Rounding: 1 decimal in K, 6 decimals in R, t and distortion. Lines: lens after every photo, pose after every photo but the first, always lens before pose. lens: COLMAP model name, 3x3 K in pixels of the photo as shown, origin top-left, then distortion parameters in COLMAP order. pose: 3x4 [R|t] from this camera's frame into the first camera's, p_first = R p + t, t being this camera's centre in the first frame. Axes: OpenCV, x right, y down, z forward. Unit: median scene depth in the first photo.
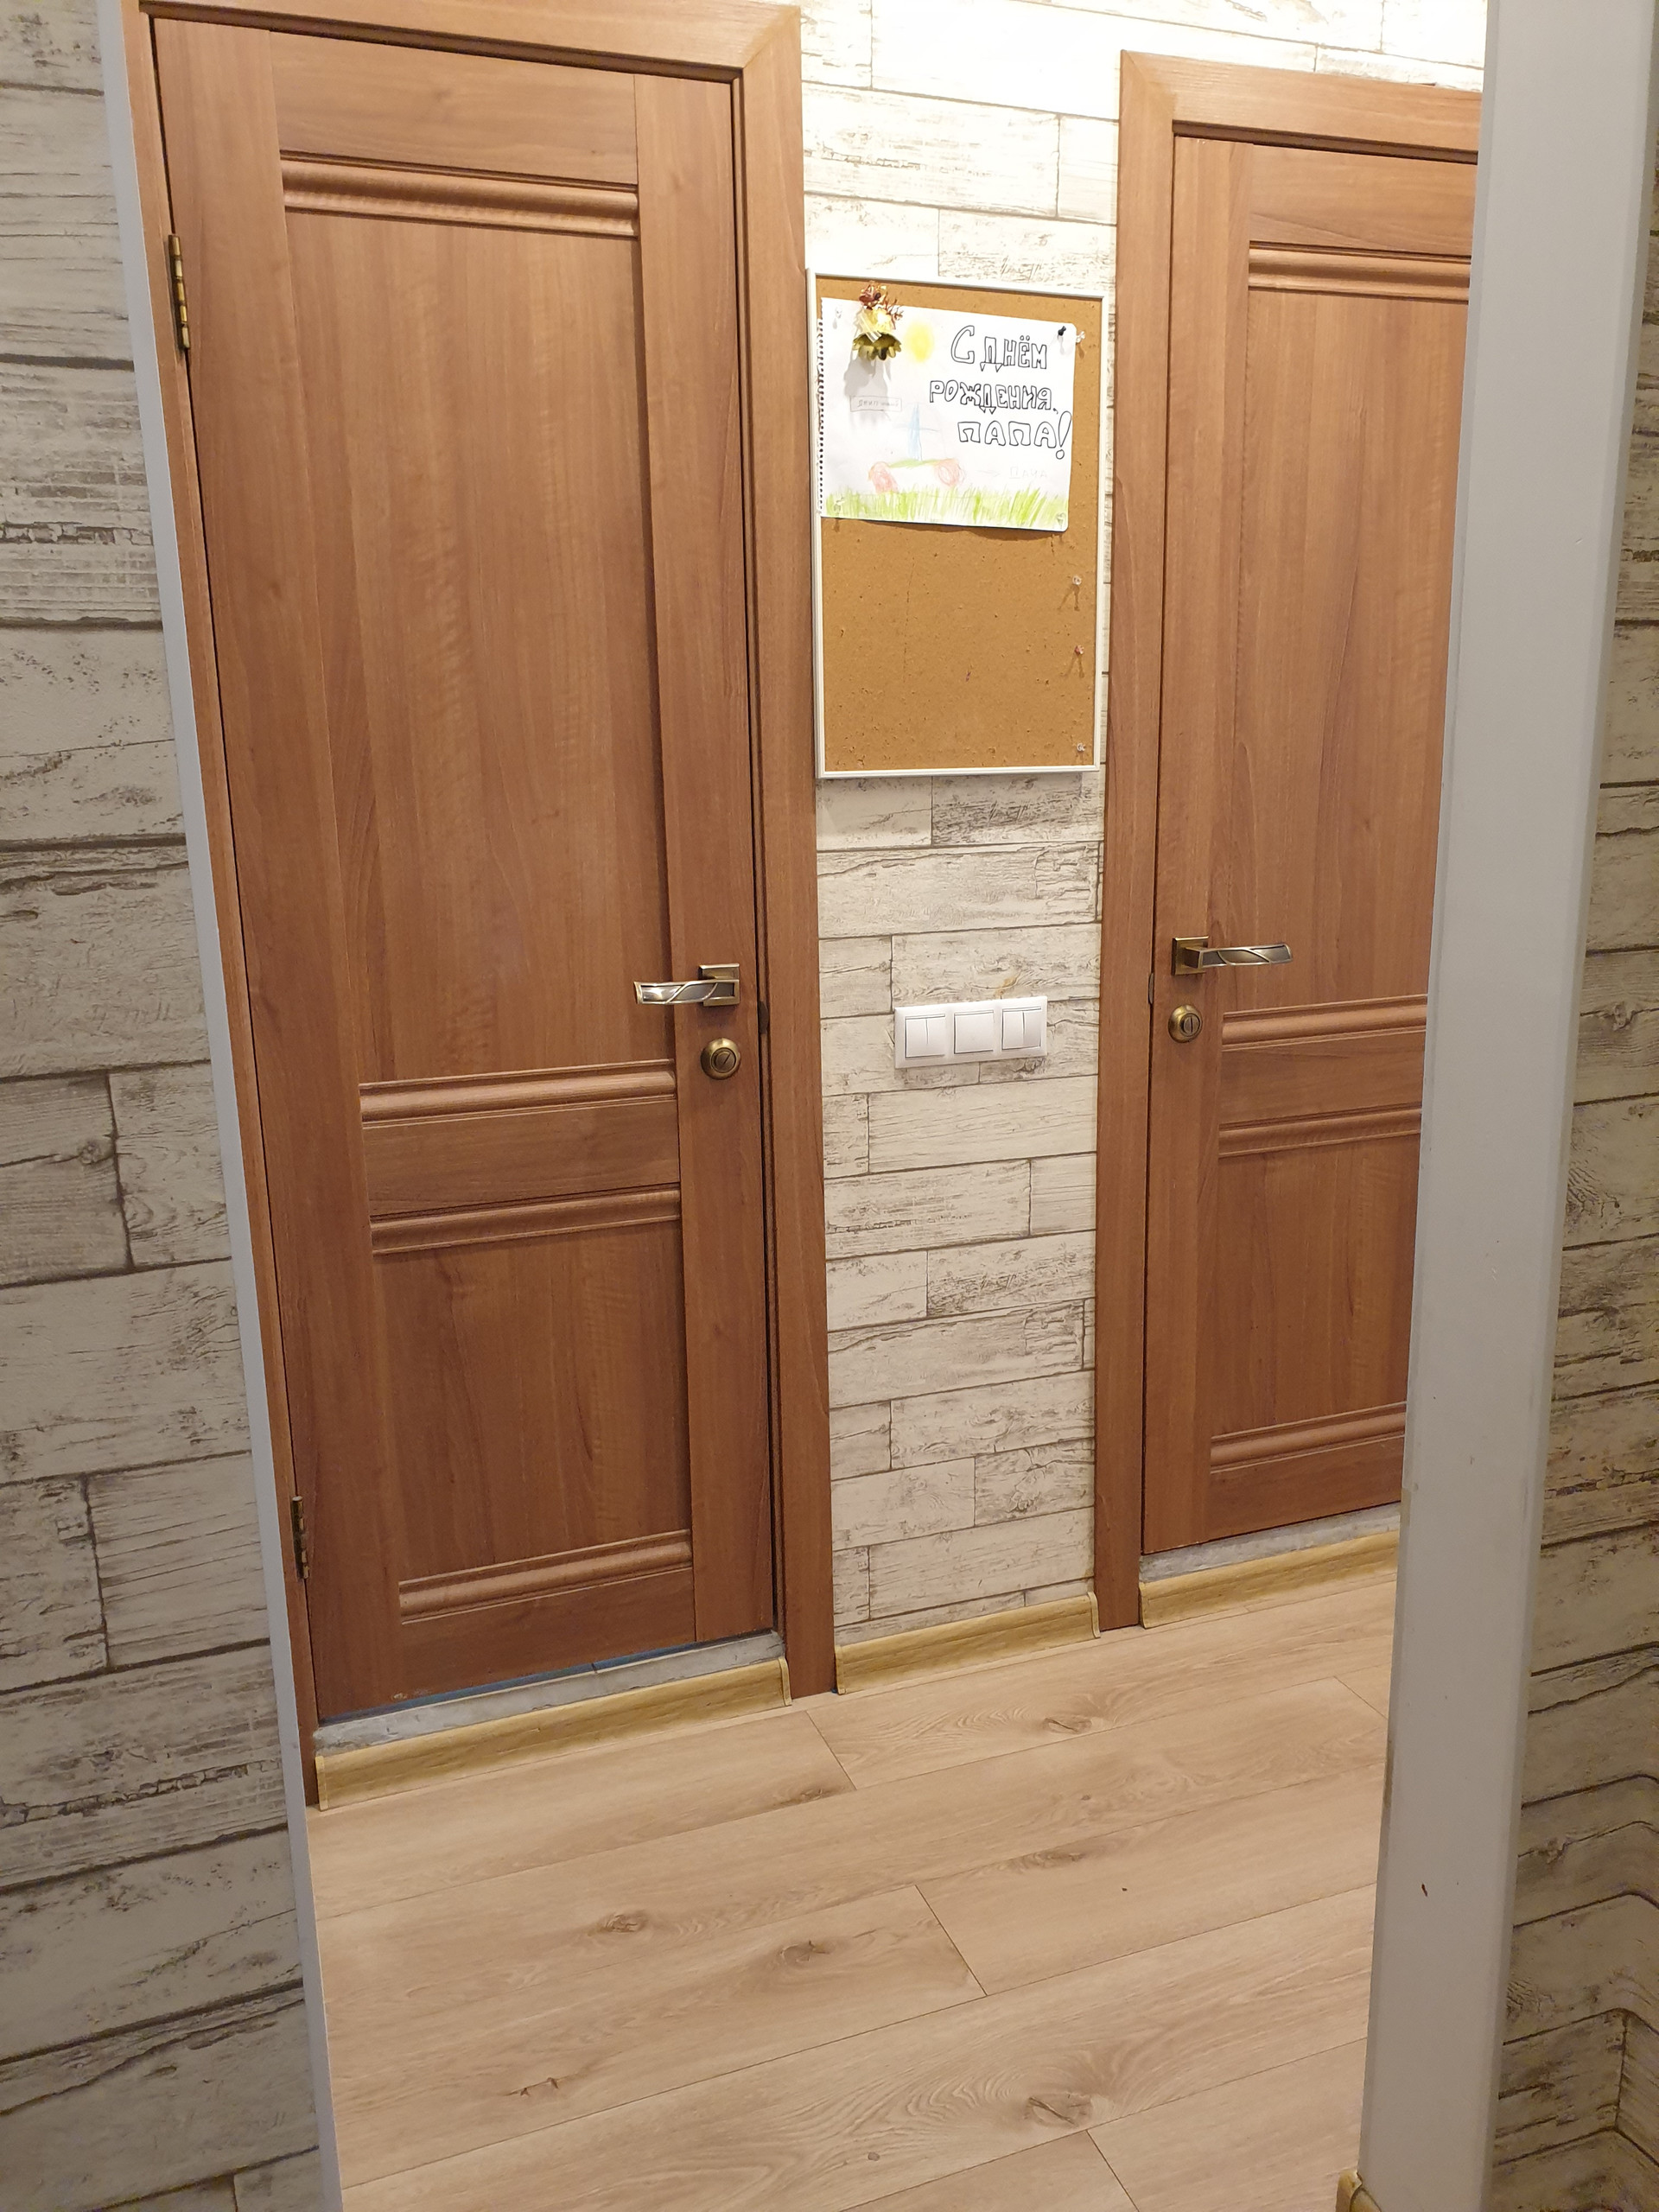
lens RADIAL K [[1703.2, 0, 843.8], [0, 1703.2, 1104.4], [0, 0, 1]] dist [0.035281, -0.006786]
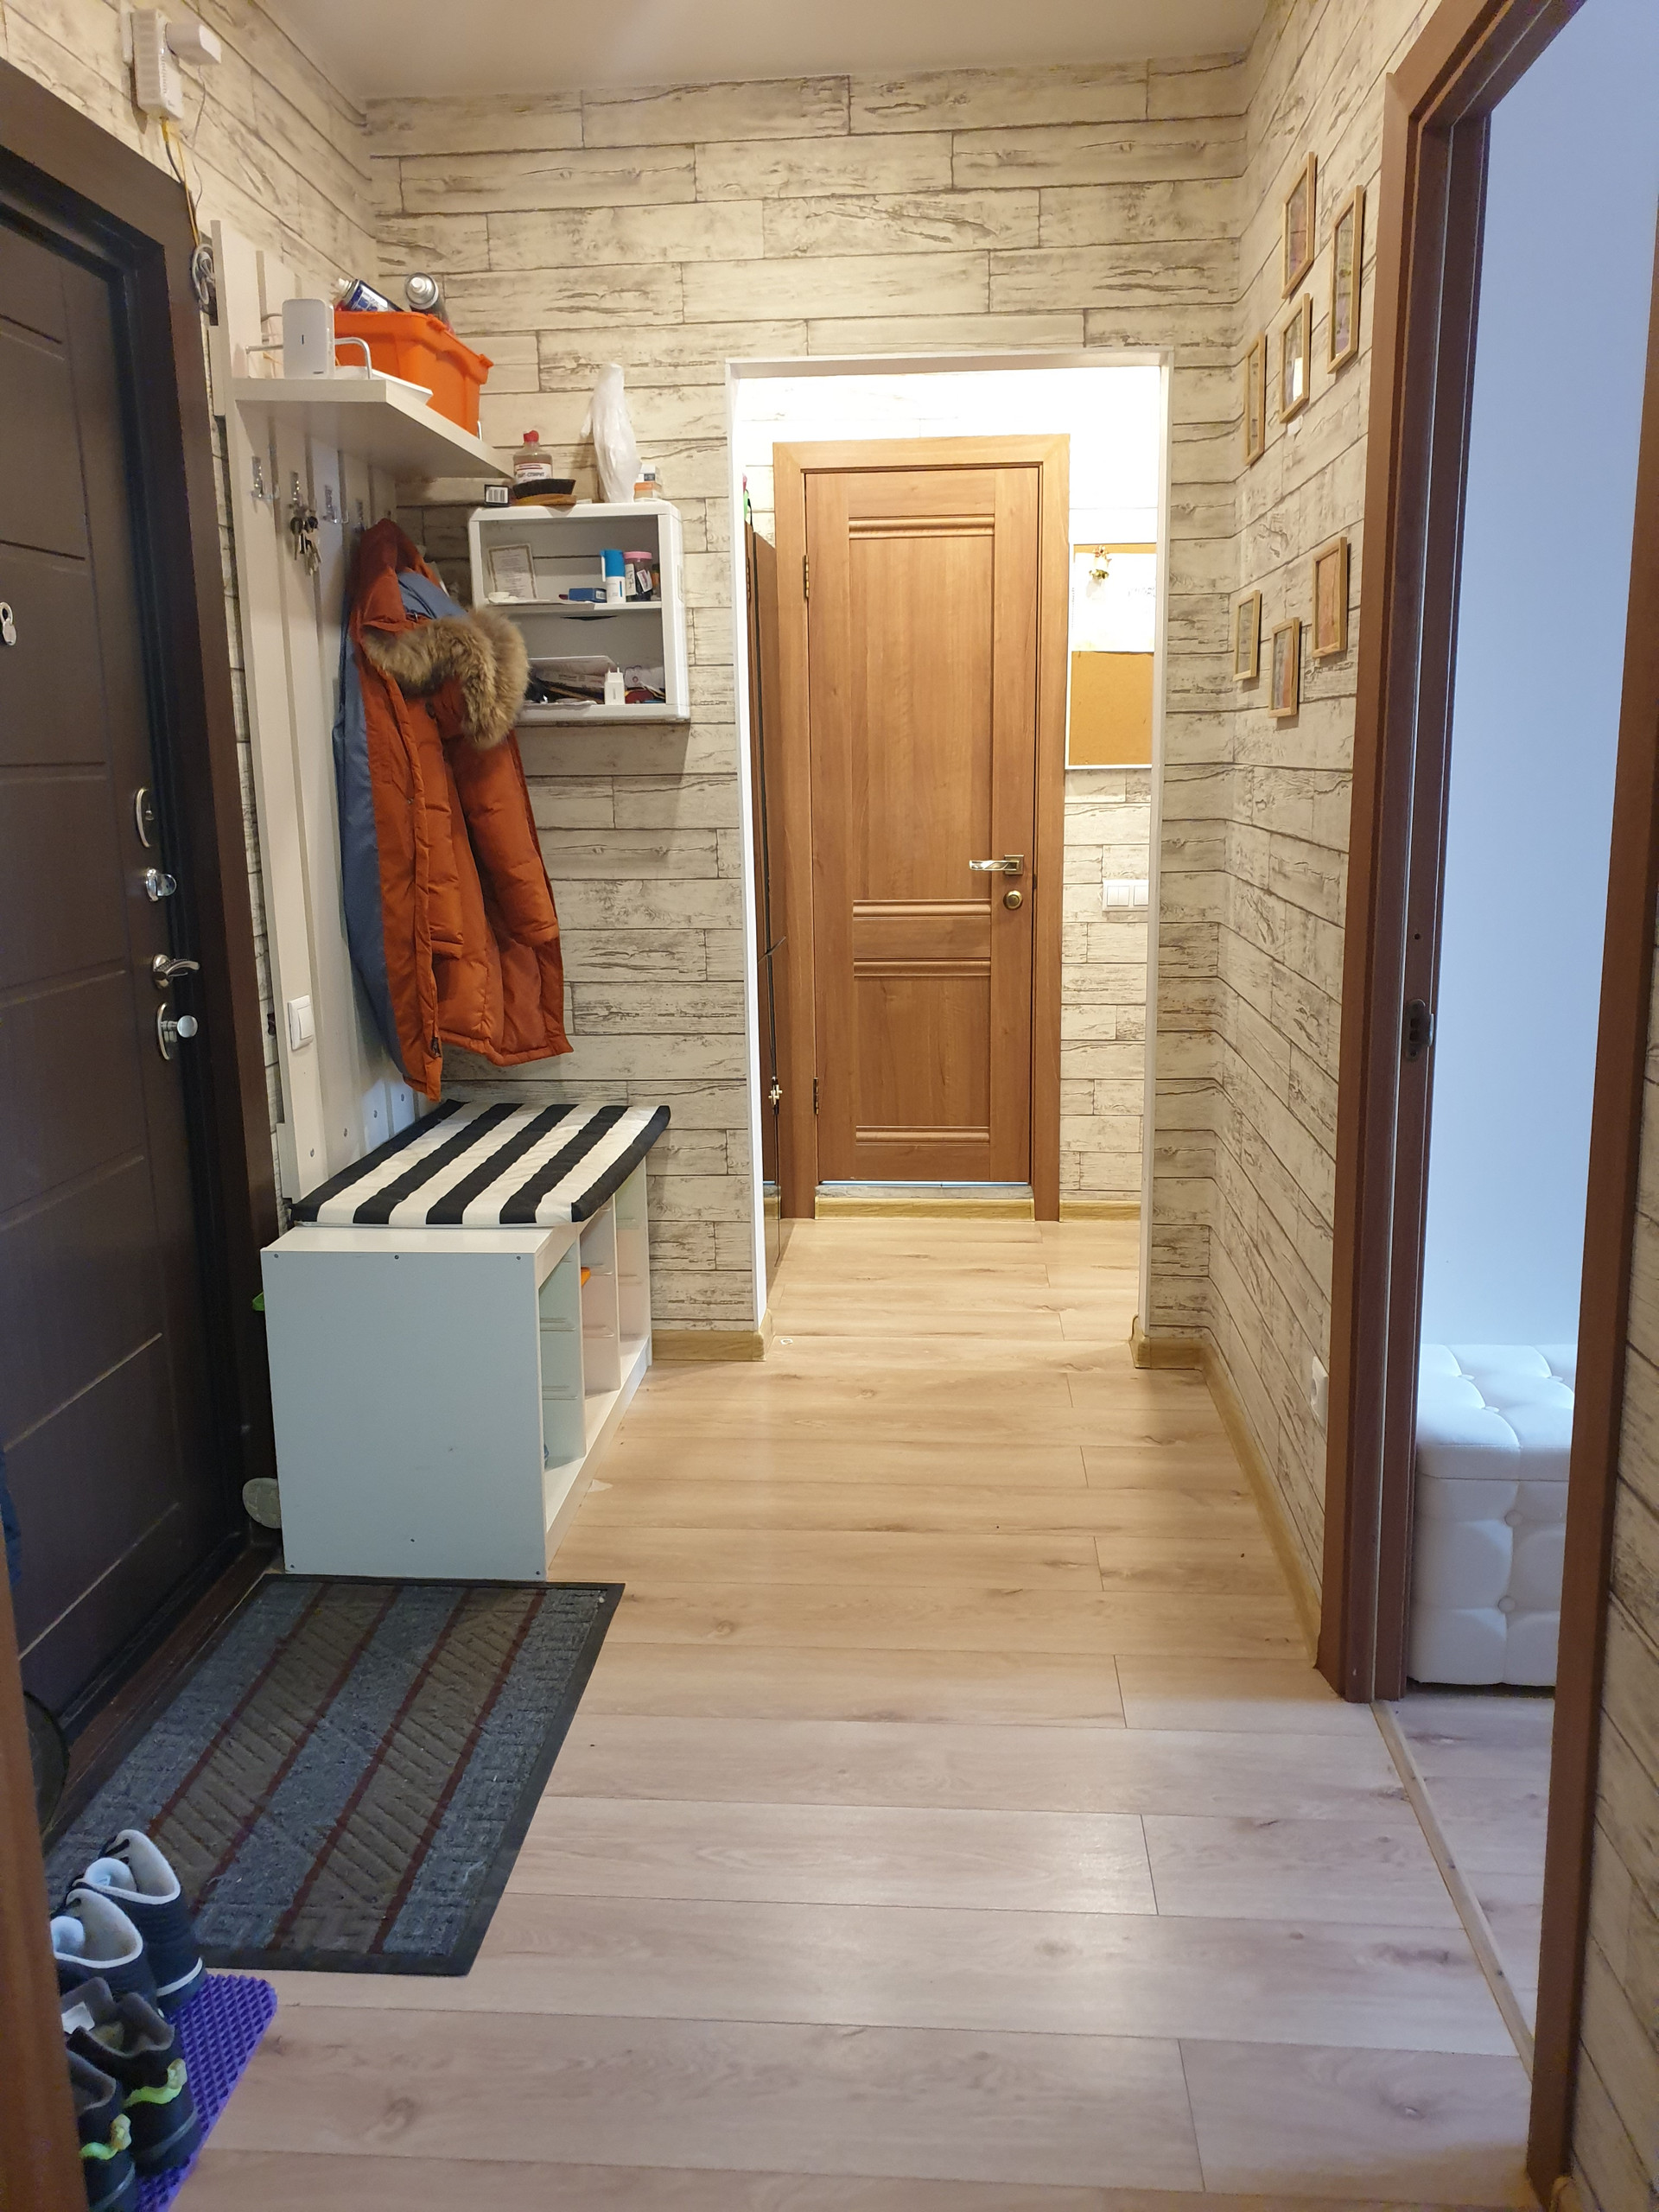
lens RADIAL K [[1703.2, 0, 828.2], [0, 1703.2, 1108.9], [0, 0, 1]] dist [0.035281, -0.006786]
pose [[0.904127, 0.087019, -0.418308, 0.669533], [-0.090927, 0.995801, 0.010624, 0.244795], [0.417476, 0.028430, 0.908243, -1.096156]]
